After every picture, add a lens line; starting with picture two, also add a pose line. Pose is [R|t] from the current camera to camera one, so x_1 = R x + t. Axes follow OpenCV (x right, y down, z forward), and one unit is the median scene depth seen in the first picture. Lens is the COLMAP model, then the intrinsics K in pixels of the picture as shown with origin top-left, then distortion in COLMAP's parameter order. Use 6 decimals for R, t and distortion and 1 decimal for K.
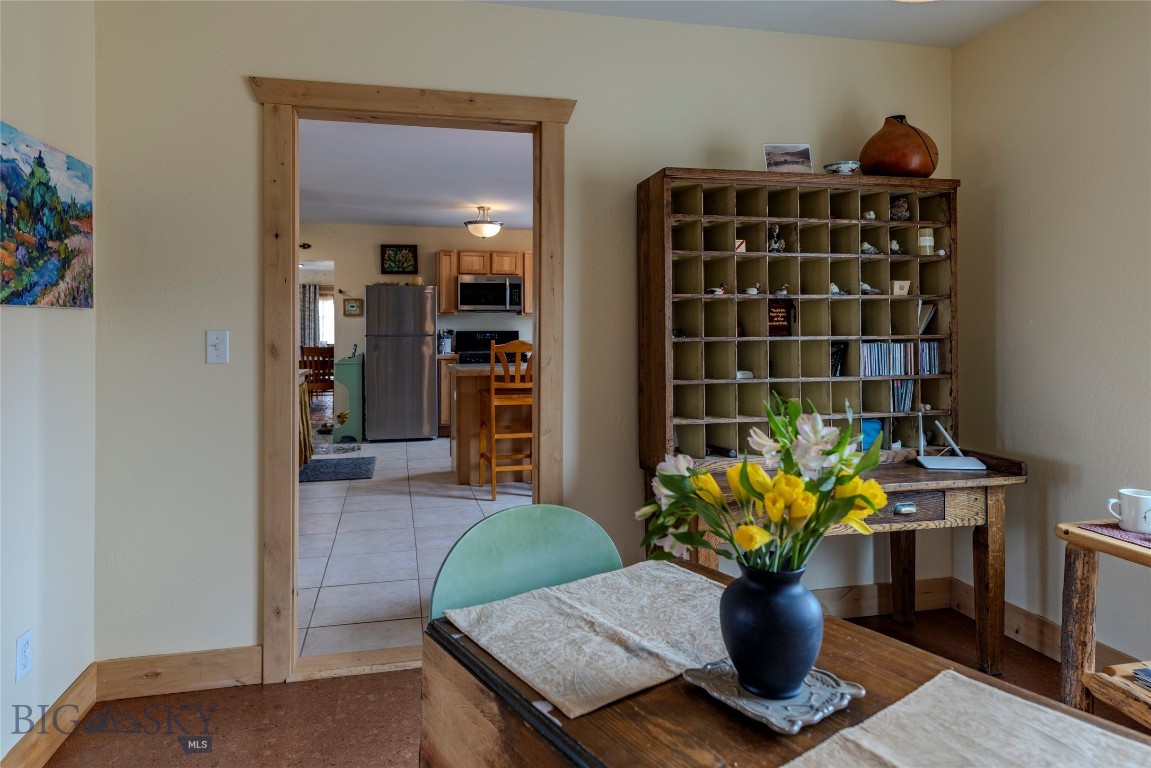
lens RADIAL K [[683.4, 0, 531.8], [0, 683.4, 335.0], [0, 0, 1]] dist [0.012118, -0.000142]
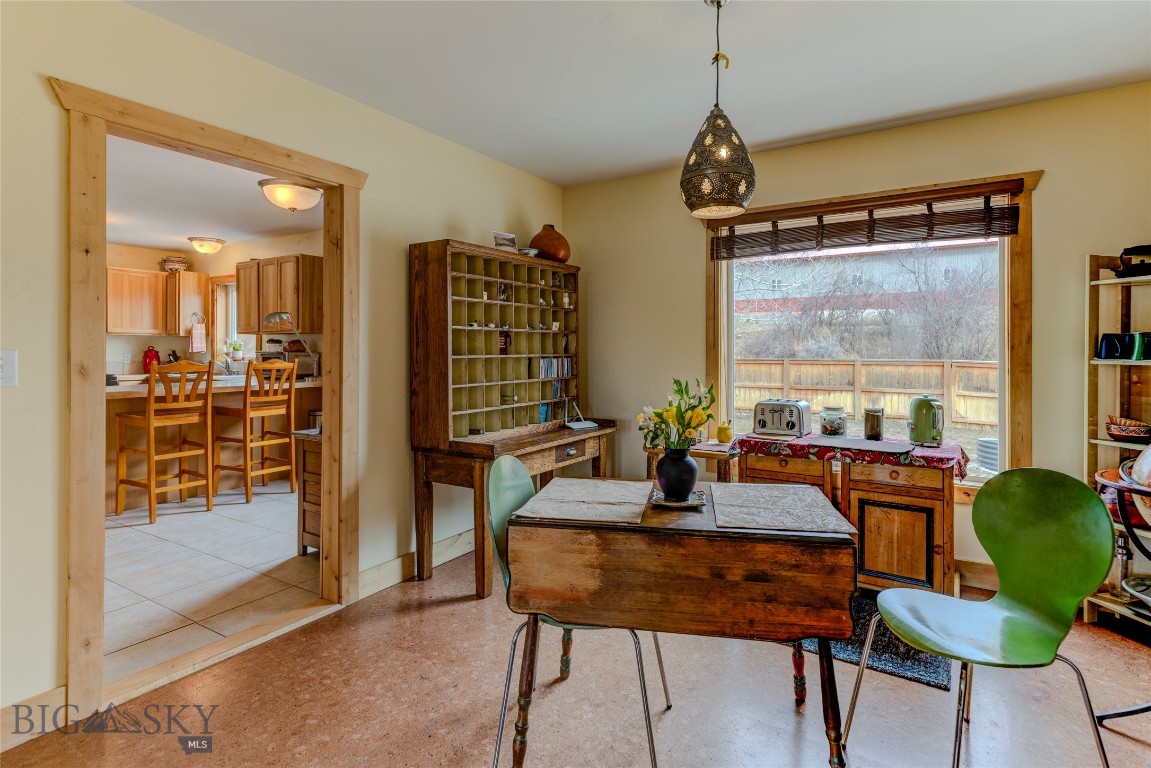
lens RADIAL K [[590.0, 0, 576.4], [0, 590.0, 352.8], [0, 0, 1]] dist [-0.000663, 0.000172]
pose [[0.700109, -0.000344, 0.714036, -0.479221], [0.003556, 0.999989, -0.003005, 0.002129], [-0.714027, 0.004643, 0.700103, -0.067166]]
